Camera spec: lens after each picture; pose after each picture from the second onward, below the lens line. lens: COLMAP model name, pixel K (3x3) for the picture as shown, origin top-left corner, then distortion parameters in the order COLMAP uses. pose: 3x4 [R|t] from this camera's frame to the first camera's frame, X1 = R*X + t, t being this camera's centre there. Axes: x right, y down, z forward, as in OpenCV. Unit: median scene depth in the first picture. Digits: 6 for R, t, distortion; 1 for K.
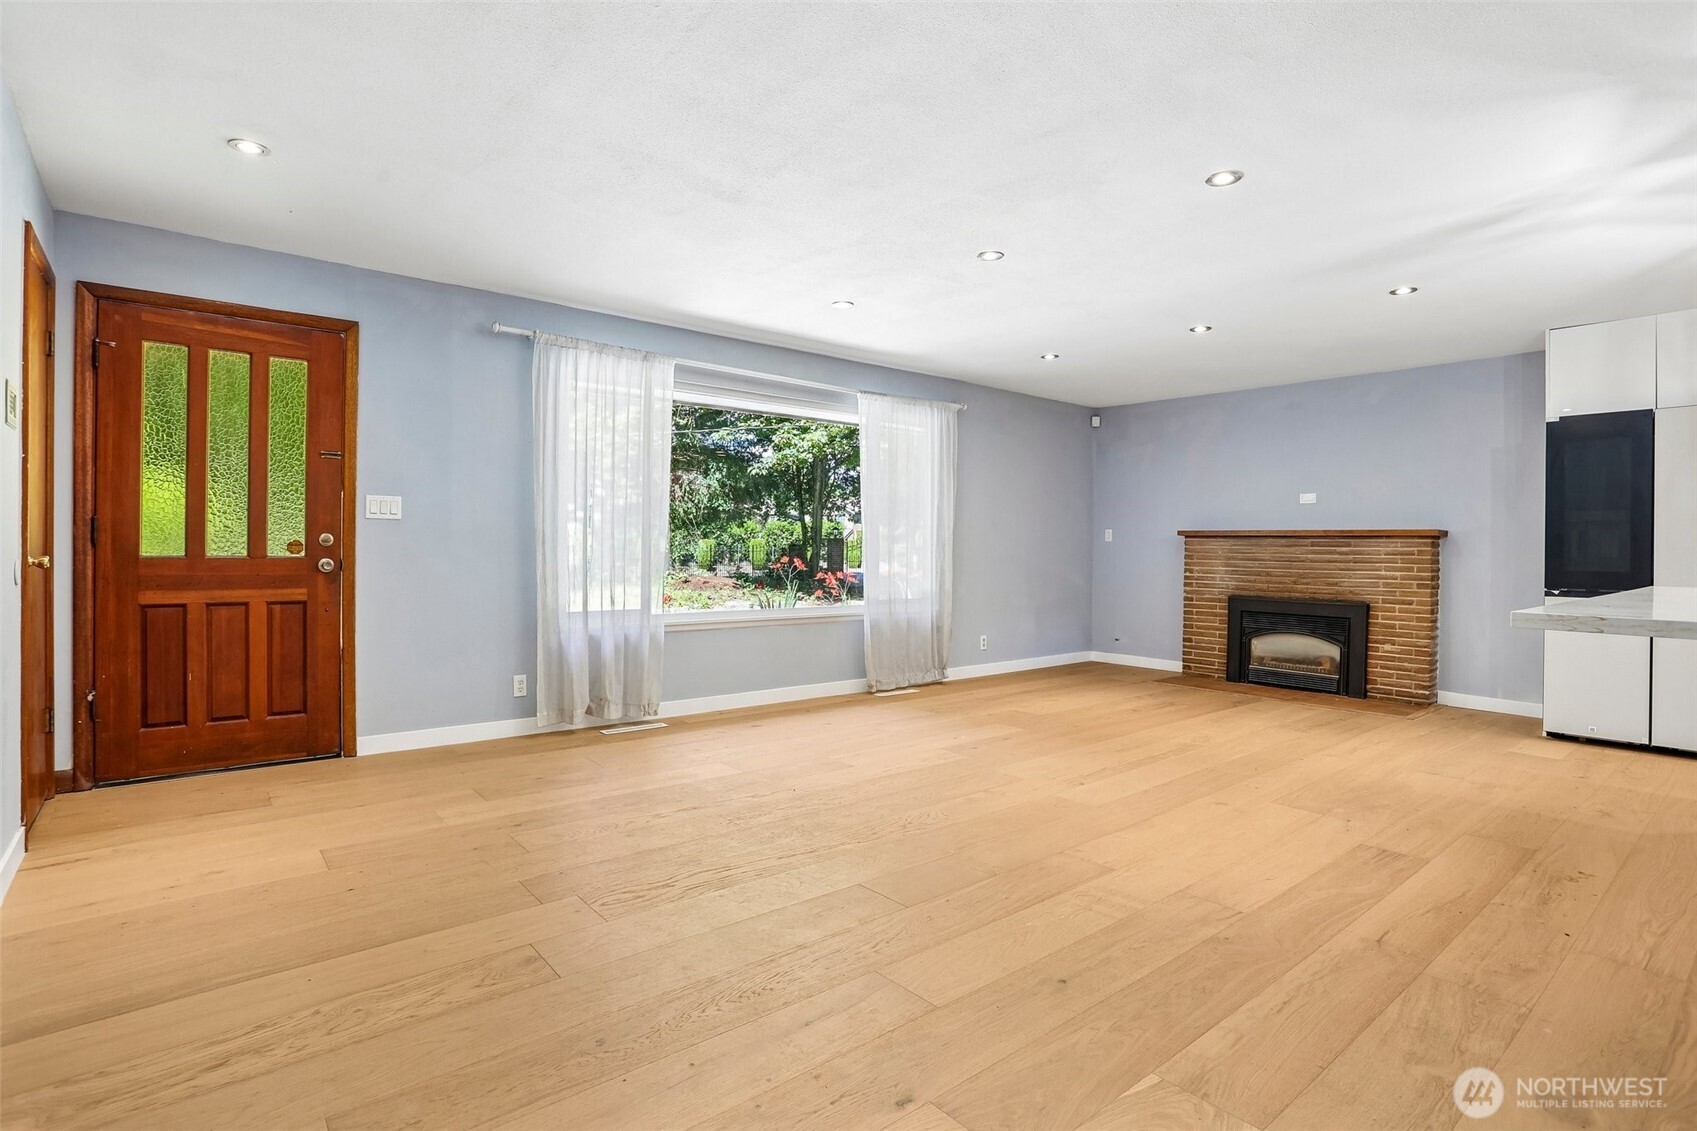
lens RADIAL K [[831.5, 0, 845.2], [0, 831.5, 555.4], [0, 0, 1]] dist [-0.028523, 0.002415]
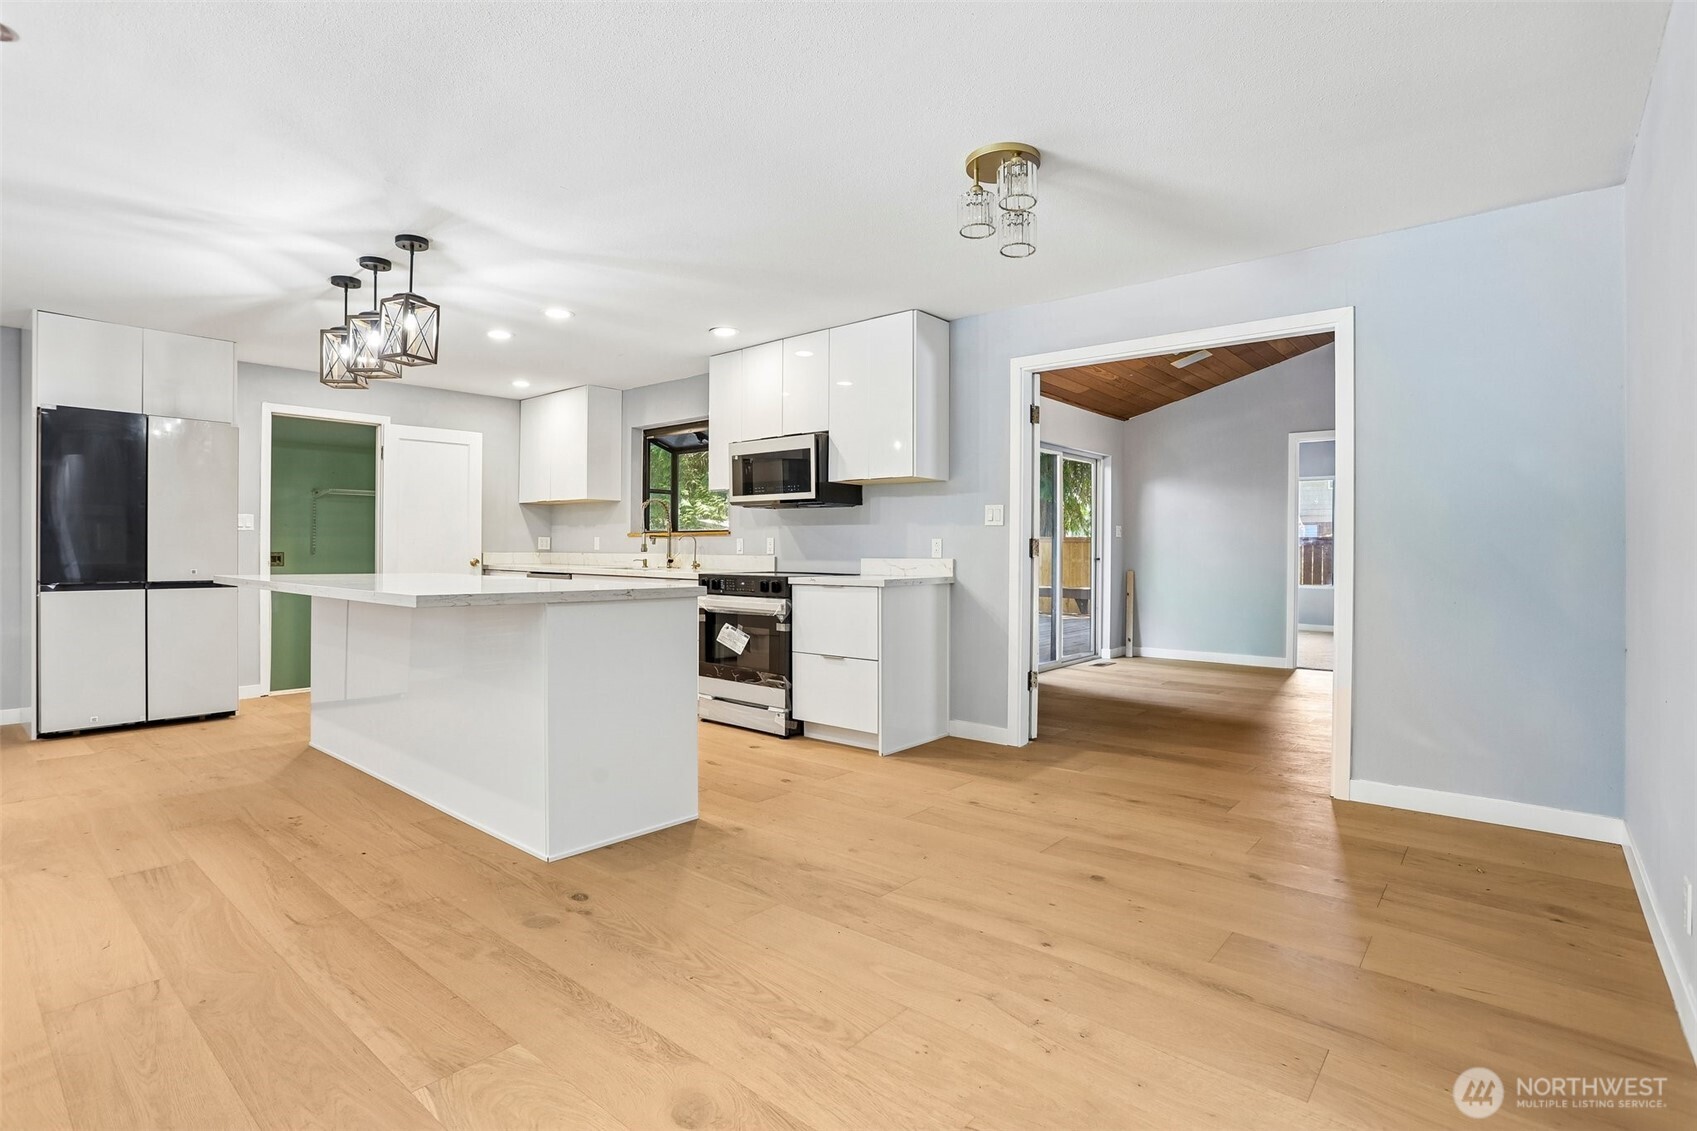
lens RADIAL K [[831.5, 0, 848.1], [0, 831.5, 557.5], [0, 0, 1]] dist [-0.028523, 0.002415]
pose [[-0.183445, -0.017882, 0.982867, -0.431083], [0.001868, 0.999826, 0.018539, -0.009676], [-0.983028, 0.005237, -0.183380, 0.441600]]
